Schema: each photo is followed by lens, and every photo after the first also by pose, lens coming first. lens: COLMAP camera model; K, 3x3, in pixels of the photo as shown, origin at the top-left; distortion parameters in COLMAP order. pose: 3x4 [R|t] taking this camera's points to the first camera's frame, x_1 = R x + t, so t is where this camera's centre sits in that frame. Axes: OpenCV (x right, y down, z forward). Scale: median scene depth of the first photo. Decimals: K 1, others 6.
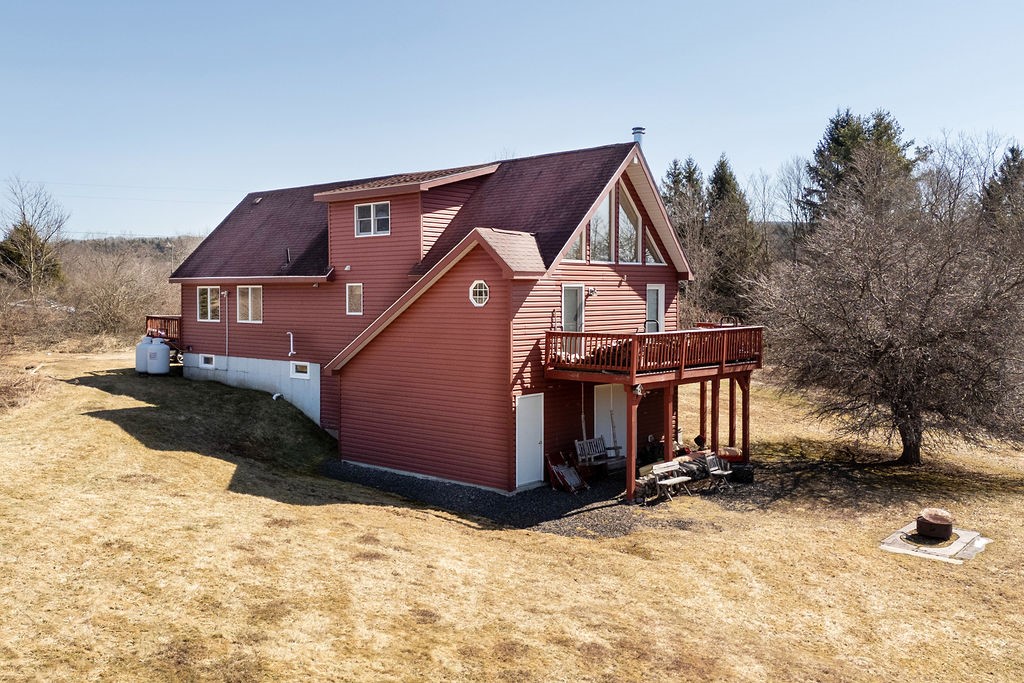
lens RADIAL K [[889.2, 0, 442.1], [0, 889.2, 341.4], [0, 0, 1]] dist [0.047610, 0.000625]
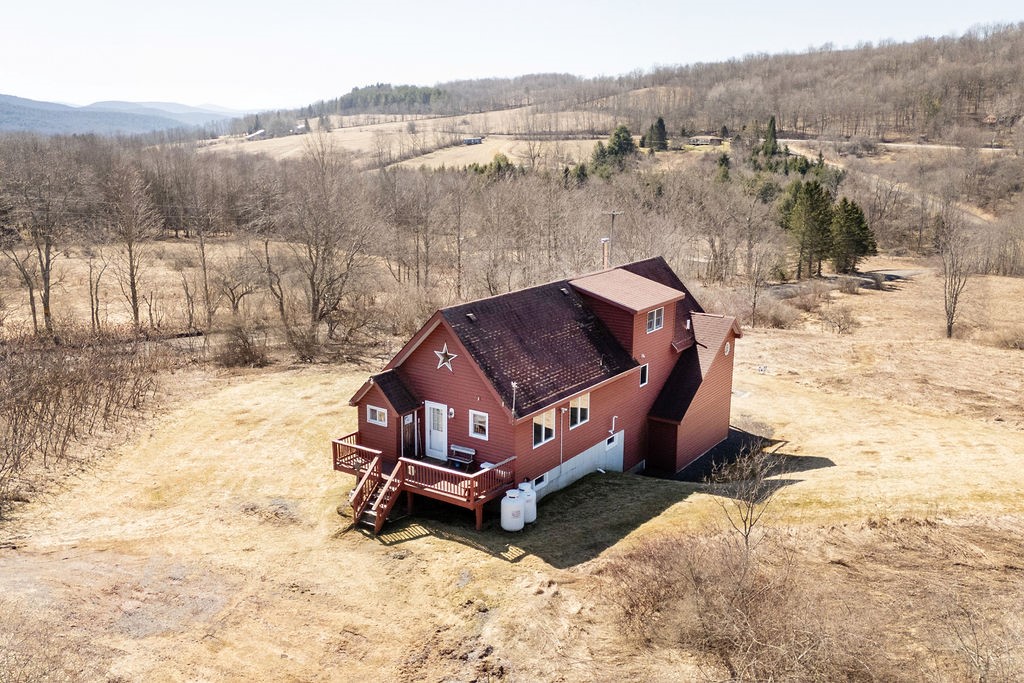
lens RADIAL K [[883.2, 0, 512.0], [0, 883.2, 341.5], [0, 0, 1]] dist [0.067323, -0.005399]
pose [[-0.159426, -0.223768, 0.961515, -1.768940], [0.040528, 0.971668, 0.232851, -0.546241], [-0.986378, 0.076091, -0.145840, 1.731897]]
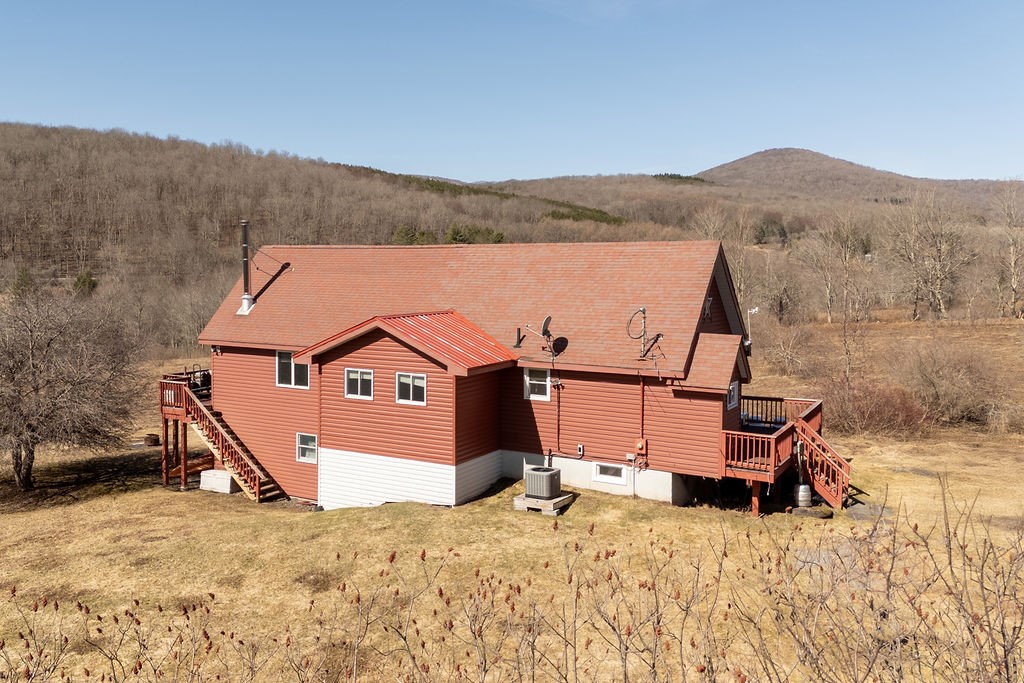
lens RADIAL K [[886.6, 0, 457.1], [0, 886.6, 344.4], [0, 0, 1]] dist [0.157987, -0.299758]
pose [[-0.977390, 0.022043, -0.210292, 0.227997], [-0.007727, 0.990164, 0.139701, -0.294108], [0.211303, 0.138168, -0.967606, 2.712851]]
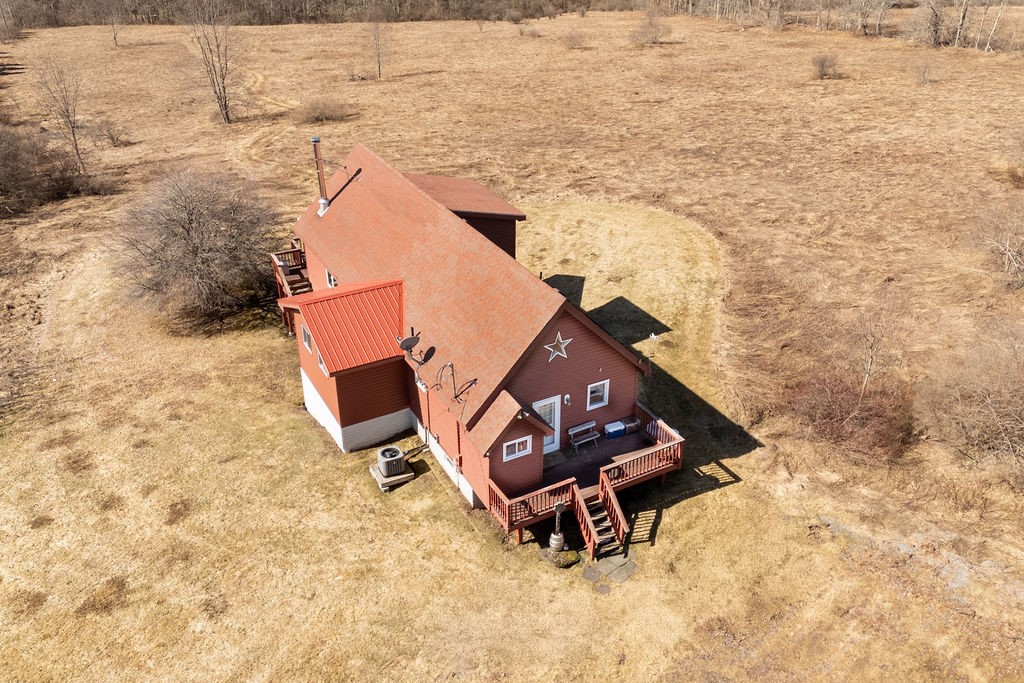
lens RADIAL K [[883.2, 0, 512.0], [0, 883.2, 341.5], [0, 0, 1]] dist [0.067323, -0.005399]
pose [[-0.954124, -0.143804, 0.262616, -0.616738], [0.018860, 0.846502, 0.532052, -0.865449], [-0.298816, 0.512597, -0.804956, 2.664825]]
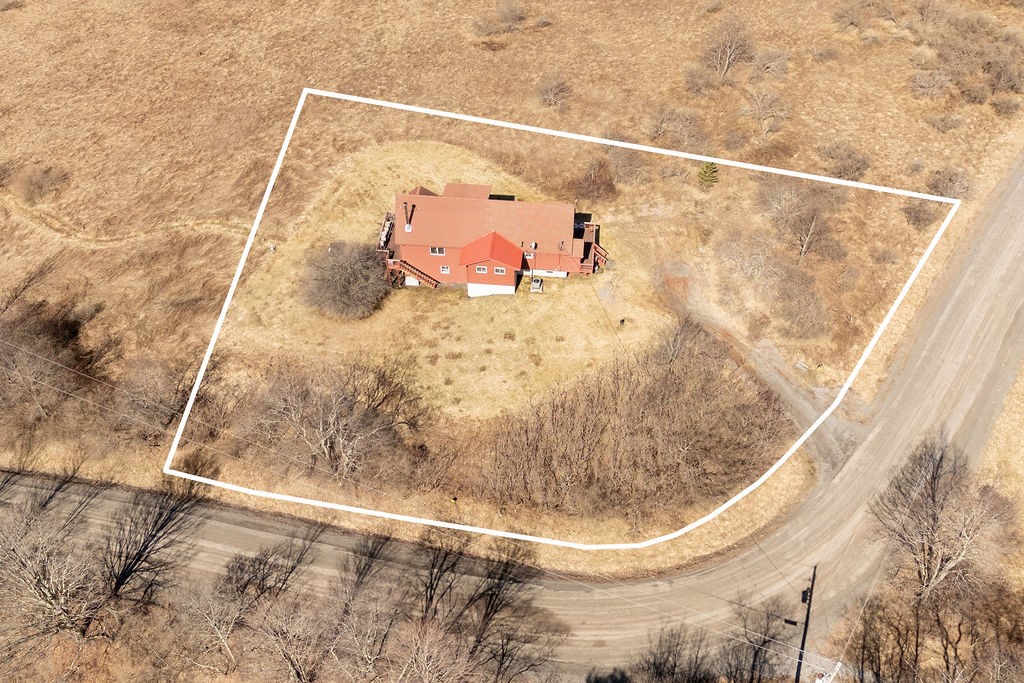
lens RADIAL K [[883.2, 0, 512.0], [0, 883.2, 341.5], [0, 0, 1]] dist [0.067323, -0.005399]
pose [[-0.781693, 0.466446, -0.413986, 1.819668], [-0.023757, 0.641045, 0.767135, -2.955043], [0.623211, 0.609499, -0.490019, 3.814237]]
